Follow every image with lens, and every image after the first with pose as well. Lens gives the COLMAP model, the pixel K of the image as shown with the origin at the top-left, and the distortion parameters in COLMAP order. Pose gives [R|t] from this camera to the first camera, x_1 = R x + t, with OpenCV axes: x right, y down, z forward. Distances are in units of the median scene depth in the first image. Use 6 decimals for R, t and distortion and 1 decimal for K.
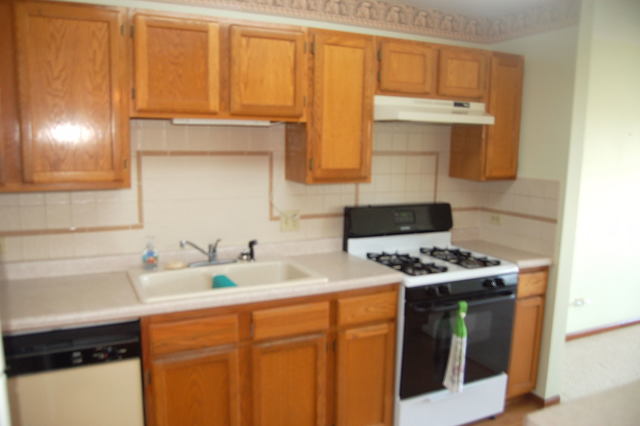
lens RADIAL K [[509.2, 0, 320.0], [0, 509.2, 213.0], [0, 0, 1]] dist [-0.048744, -0.002036]
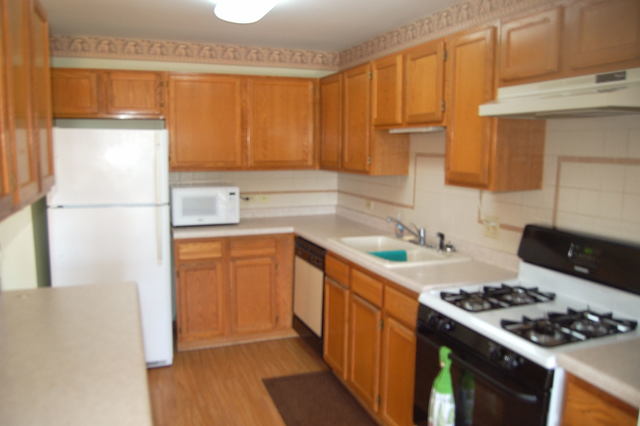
lens RADIAL K [[509.2, 0, 320.0], [0, 509.2, 213.0], [0, 0, 1]] dist [-0.048744, -0.002036]
pose [[-0.086593, 0.111533, -0.989981, 0.992868], [-0.145331, 0.981669, 0.123308, -0.088711], [0.985586, 0.154553, -0.068796, 0.801642]]
